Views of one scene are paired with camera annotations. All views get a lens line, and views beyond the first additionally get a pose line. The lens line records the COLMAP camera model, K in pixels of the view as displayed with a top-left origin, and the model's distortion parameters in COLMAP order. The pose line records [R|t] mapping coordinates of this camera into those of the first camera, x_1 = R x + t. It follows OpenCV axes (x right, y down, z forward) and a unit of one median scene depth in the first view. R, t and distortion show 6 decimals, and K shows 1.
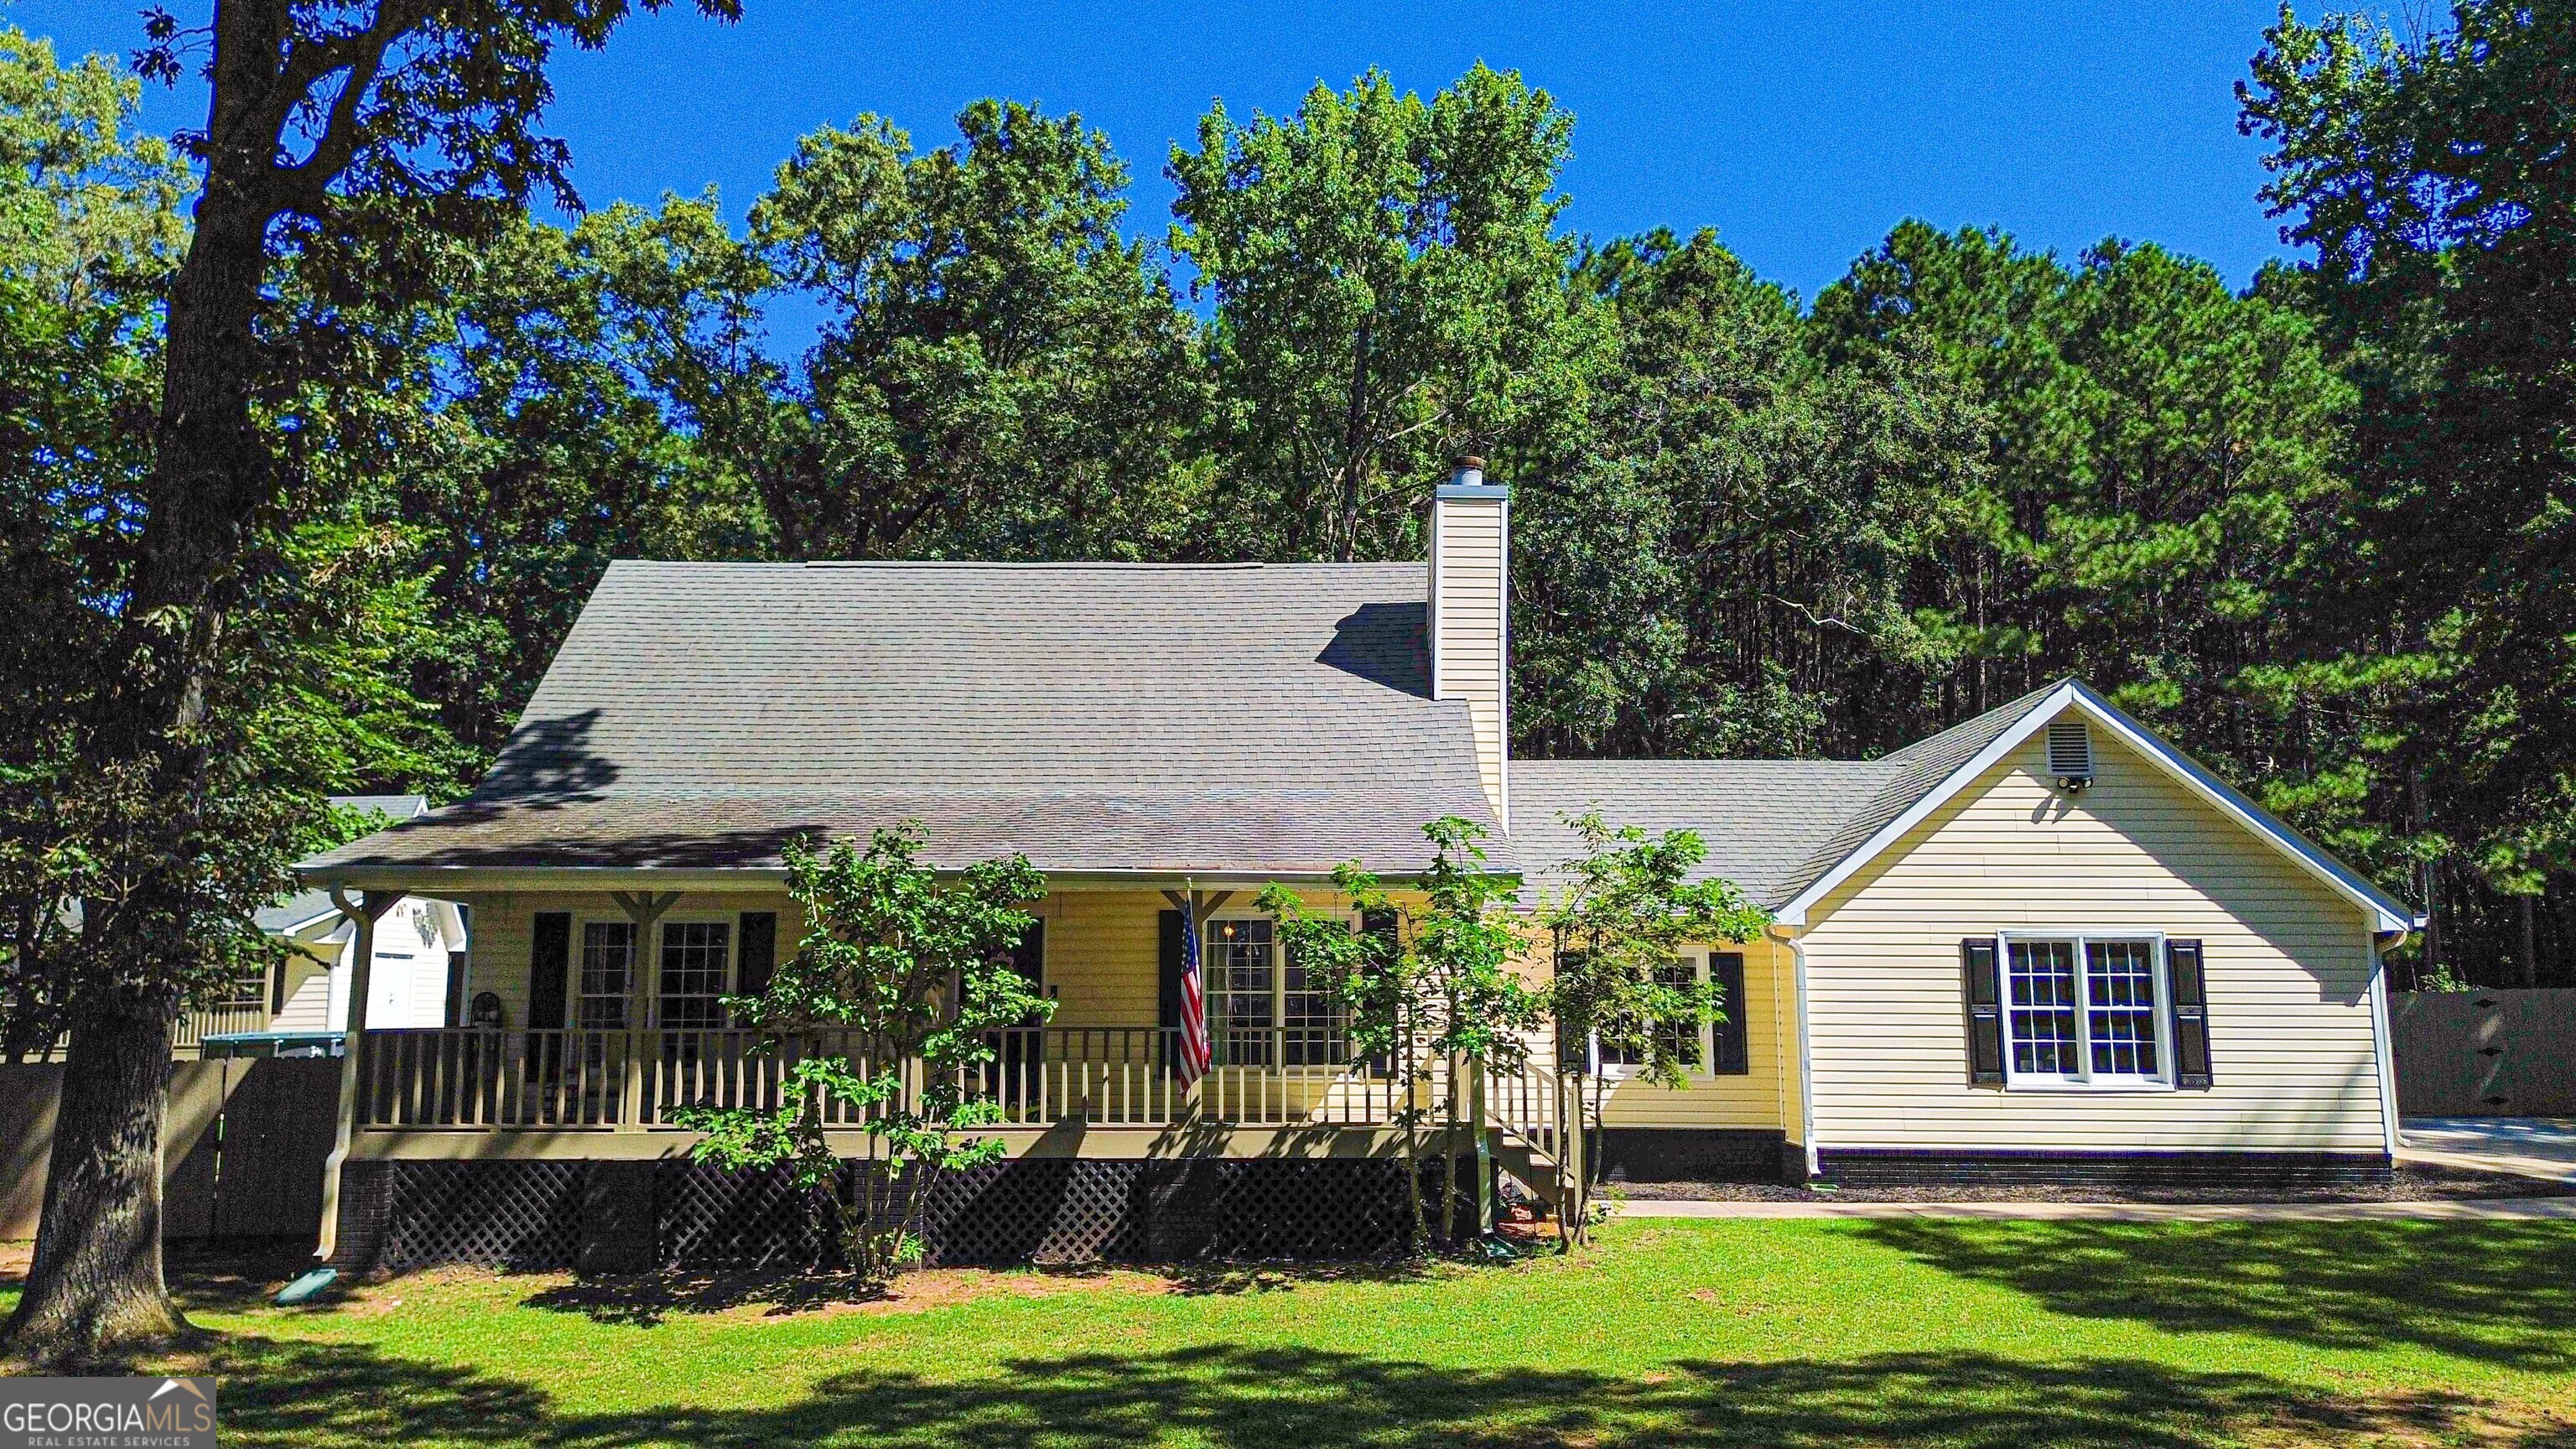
lens RADIAL K [[1824.4, 0, 1280.4], [0, 1824.4, 729.8], [0, 0, 1]] dist [0.075864, -0.076501]
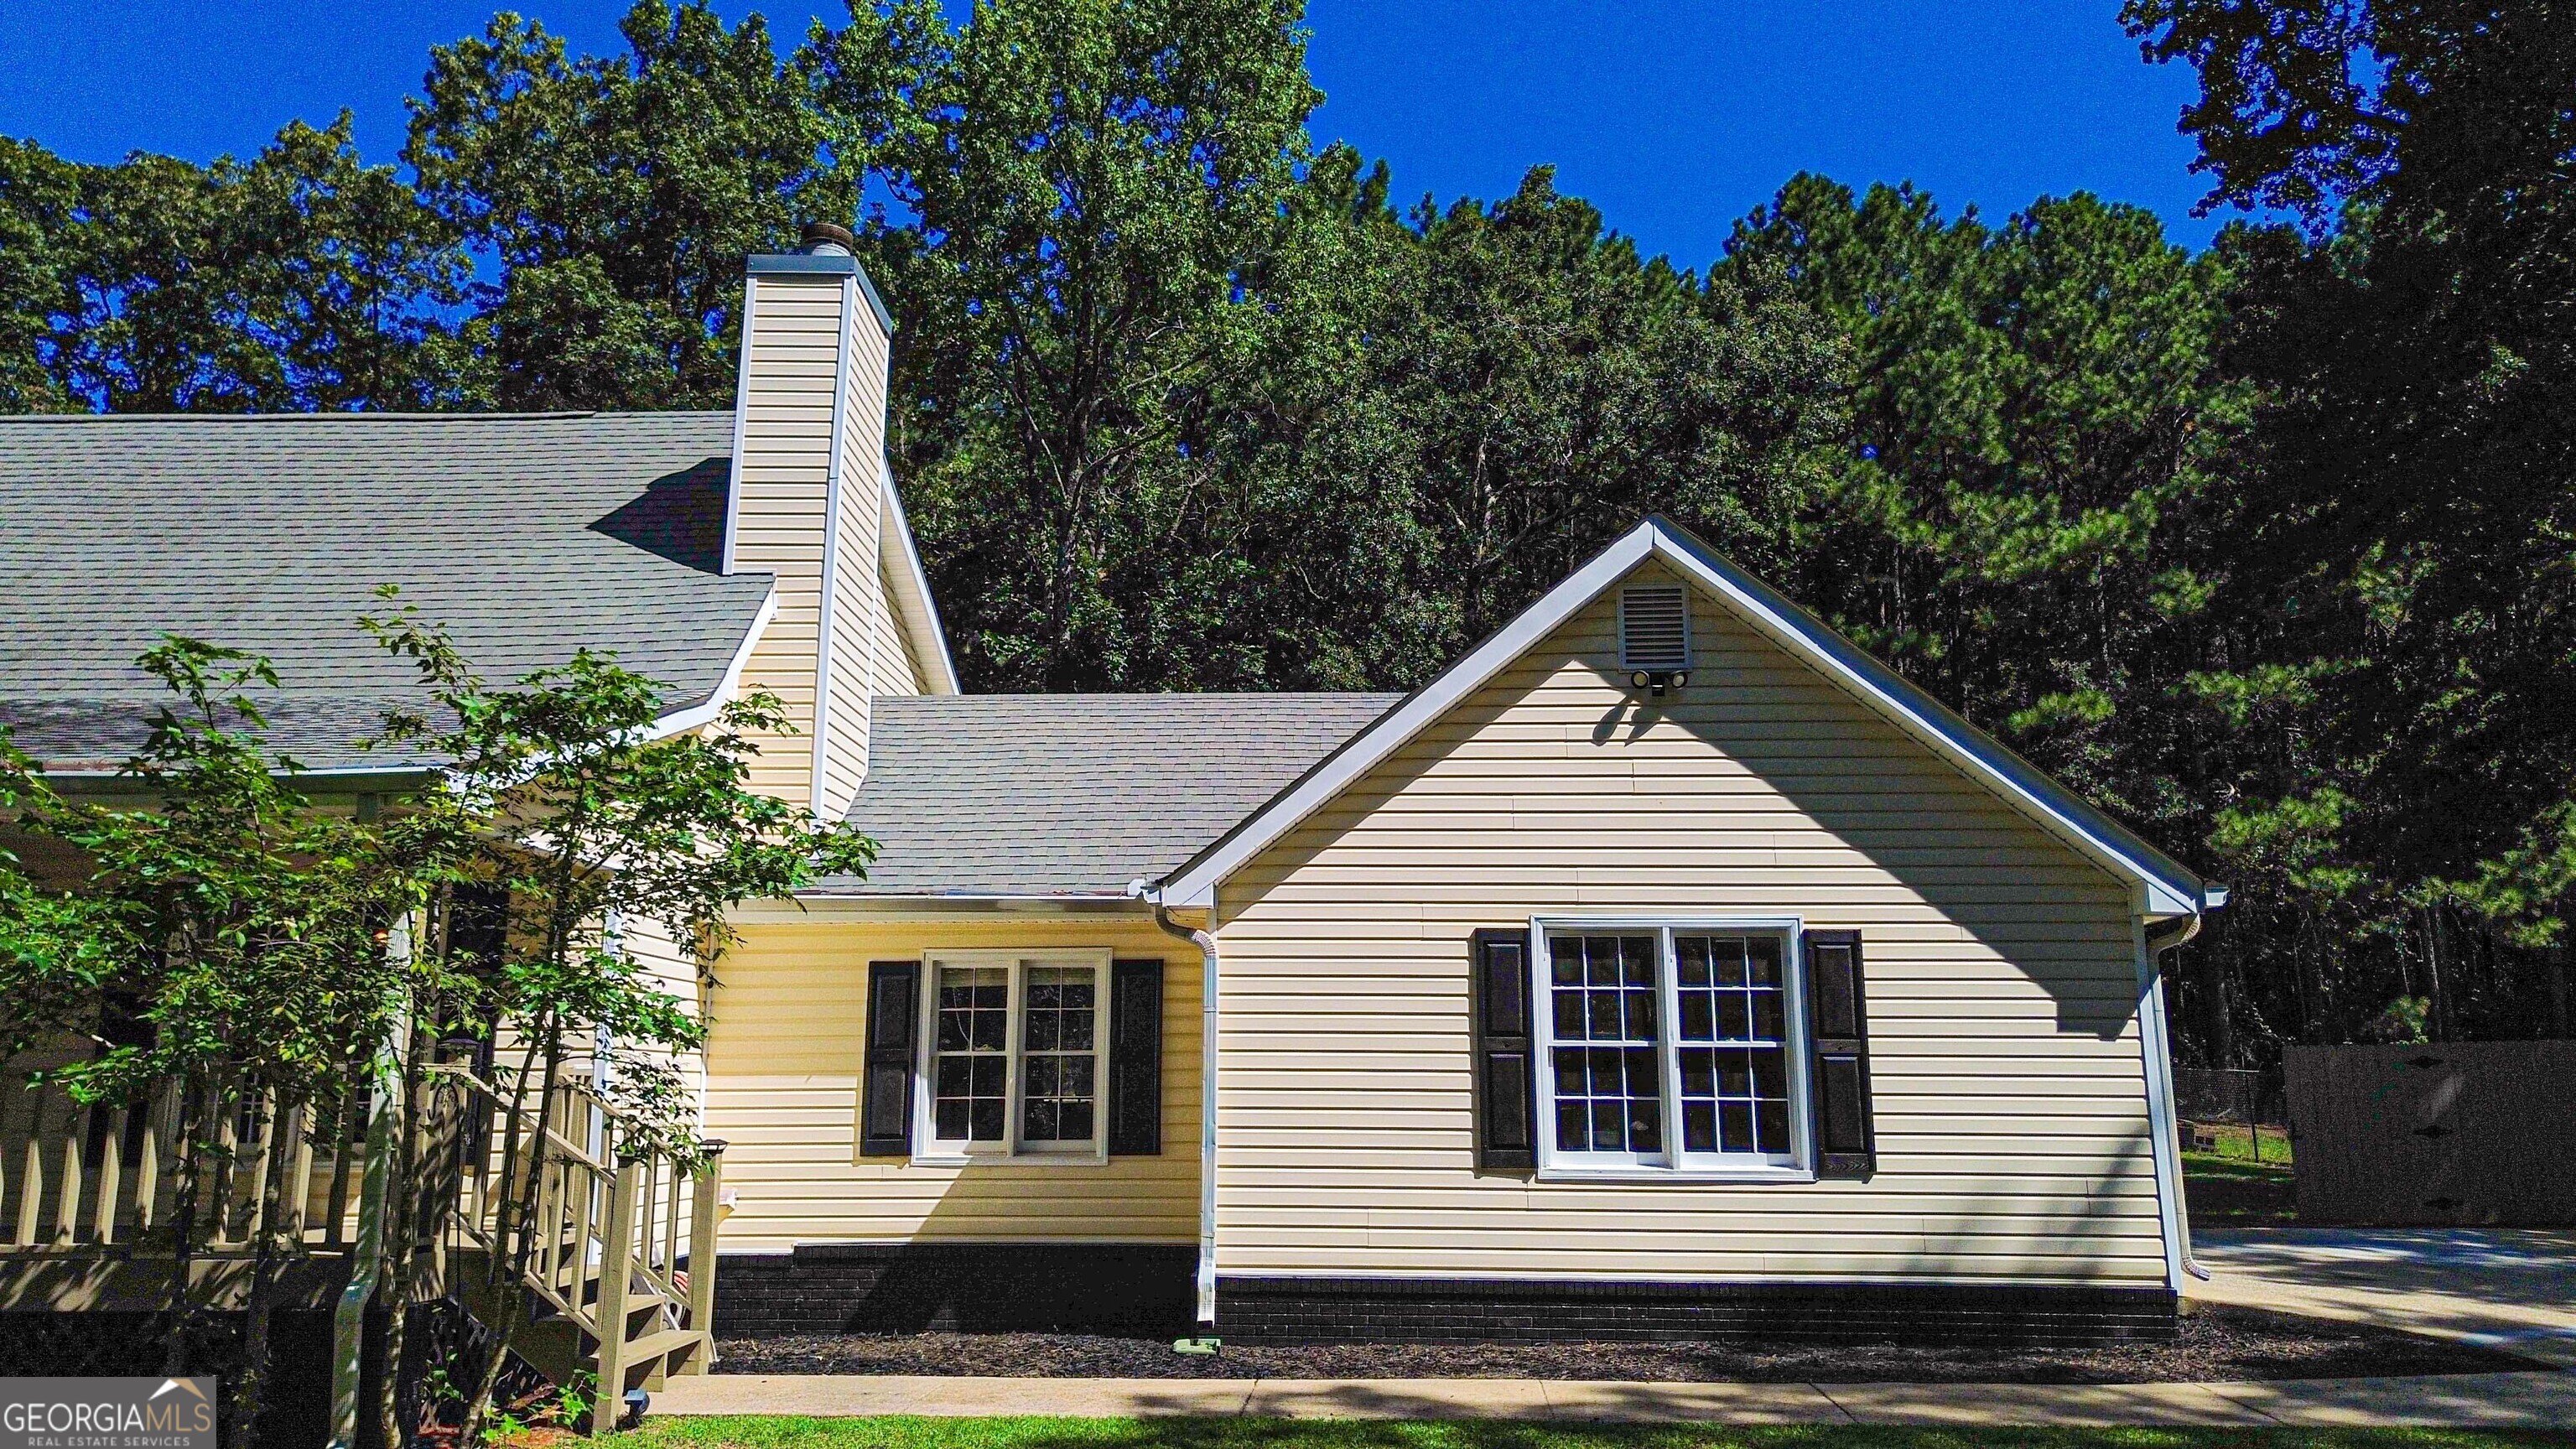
lens RADIAL K [[1824.4, 0, 1283.0], [0, 1824.4, 728.9], [0, 0, 1]] dist [0.075864, -0.076501]
pose [[0.999604, -0.003508, -0.027904, 0.322980], [0.002041, 0.998624, -0.052407, 0.078057], [0.028050, 0.052329, 0.998236, 0.383914]]
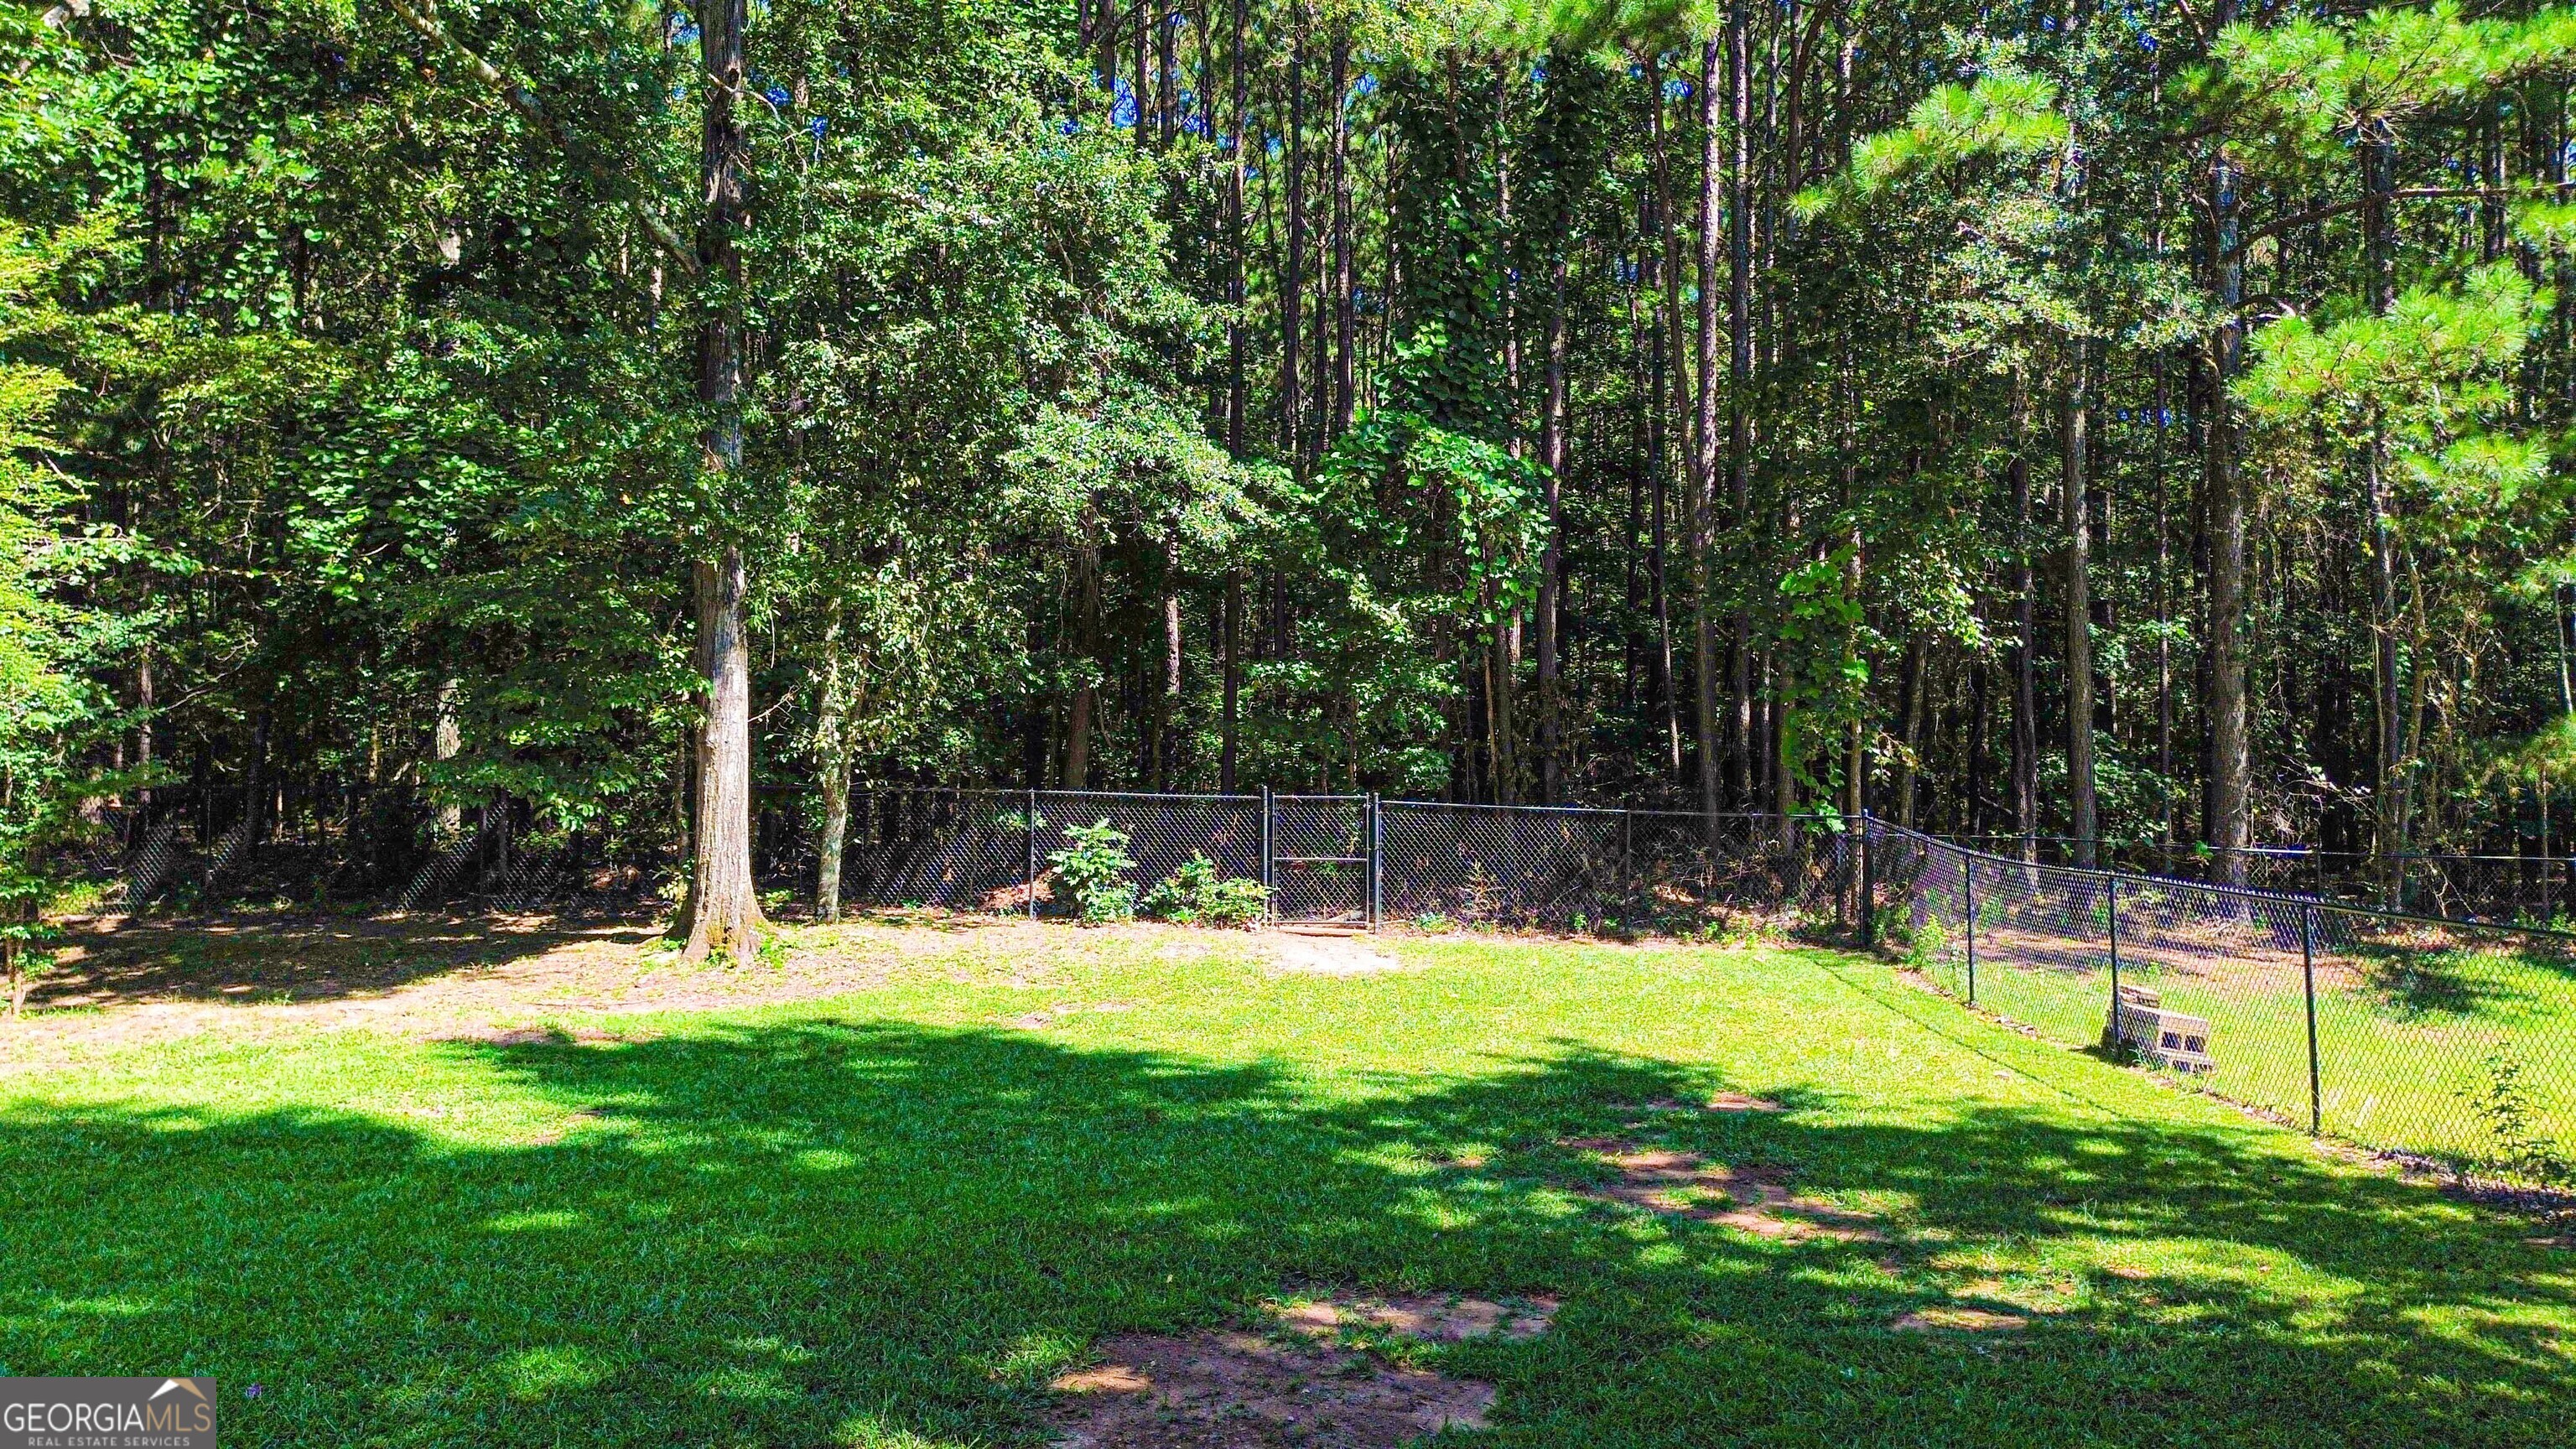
lens RADIAL K [[1824.4, 0, 1287.2], [0, 1824.4, 733.9], [0, 0, 1]] dist [0.075864, -0.076501]
pose [[0.999459, -0.003075, -0.032742, 0.772969], [0.006022, 0.995895, 0.090313, 0.176419], [0.032330, -0.090461, 0.995375, 1.359130]]
